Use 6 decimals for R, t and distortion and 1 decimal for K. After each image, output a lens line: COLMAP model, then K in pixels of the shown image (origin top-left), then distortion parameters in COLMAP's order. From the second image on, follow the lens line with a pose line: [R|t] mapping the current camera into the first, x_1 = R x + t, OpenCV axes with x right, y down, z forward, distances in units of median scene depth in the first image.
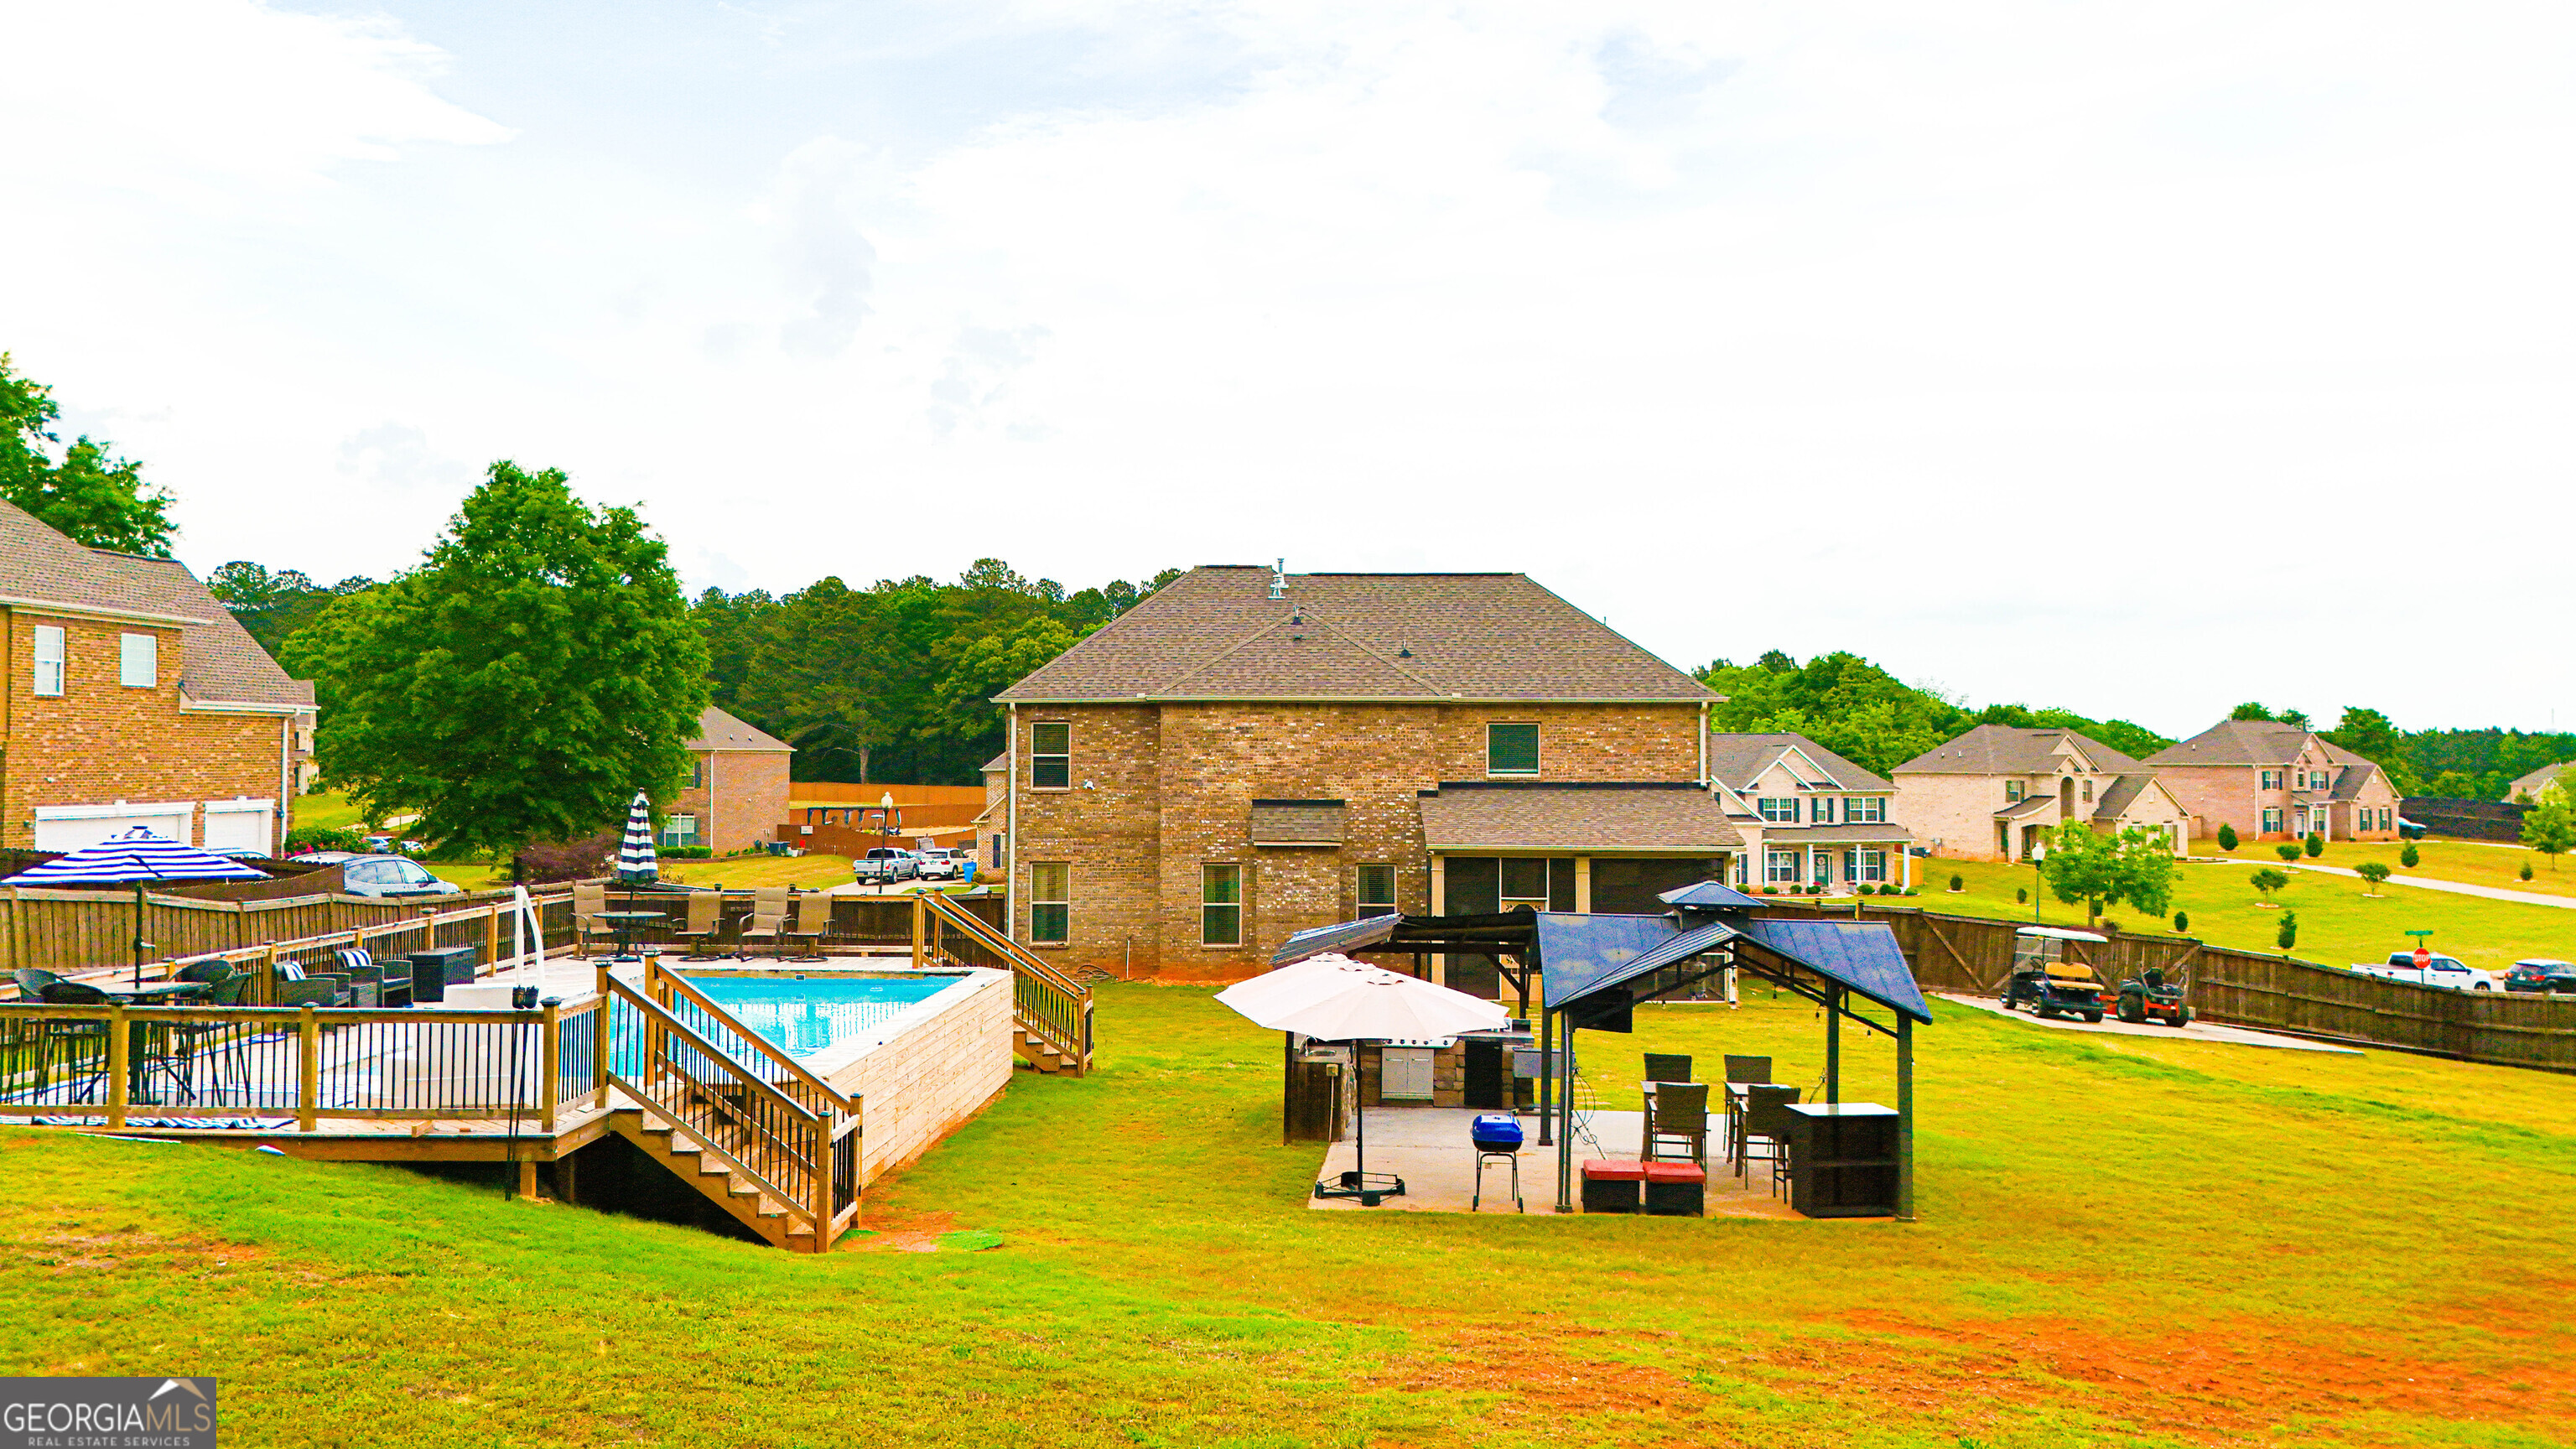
lens RADIAL K [[1903.4, 0, 1290.0], [0, 1903.4, 738.6], [0, 0, 1]] dist [0.052183, -0.014205]
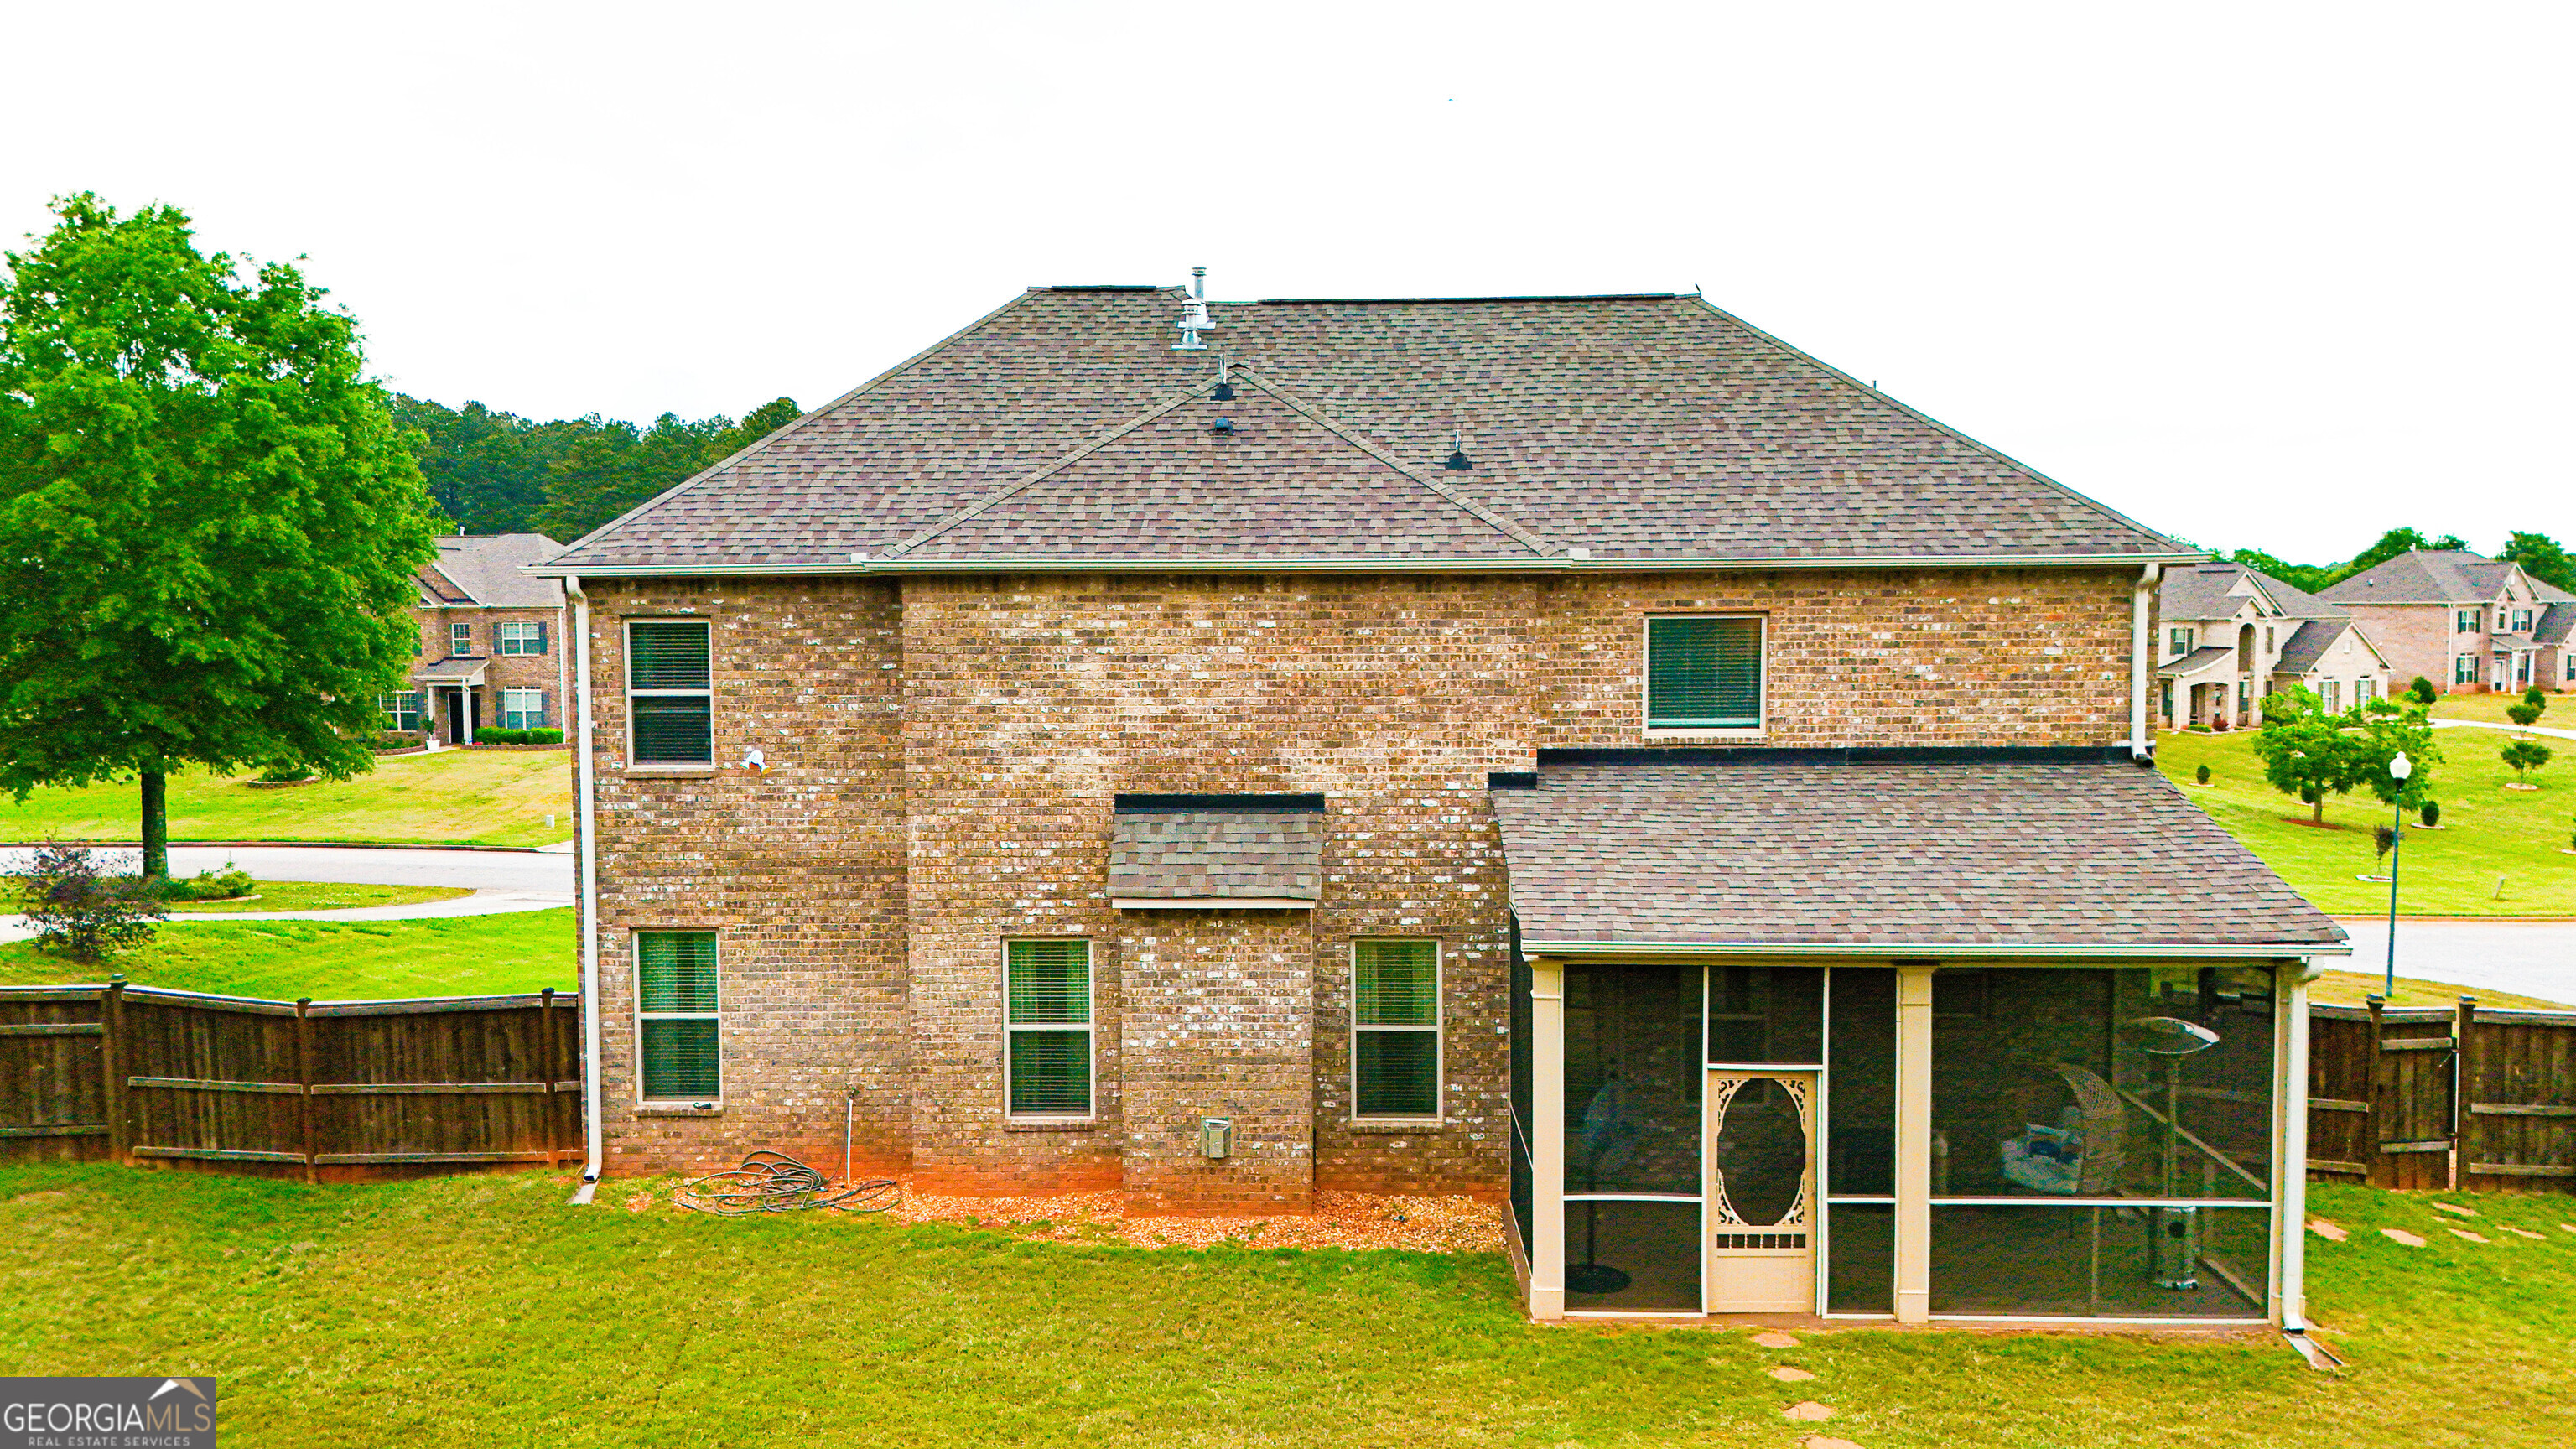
lens RADIAL K [[1903.4, 0, 1284.5], [0, 1903.4, 714.3], [0, 0, 1]] dist [0.052183, -0.014205]
pose [[0.999860, -0.006069, -0.015584, 0.026207], [0.007223, 0.997149, 0.075113, -0.019115], [0.015084, -0.075215, 0.997053, 0.553333]]
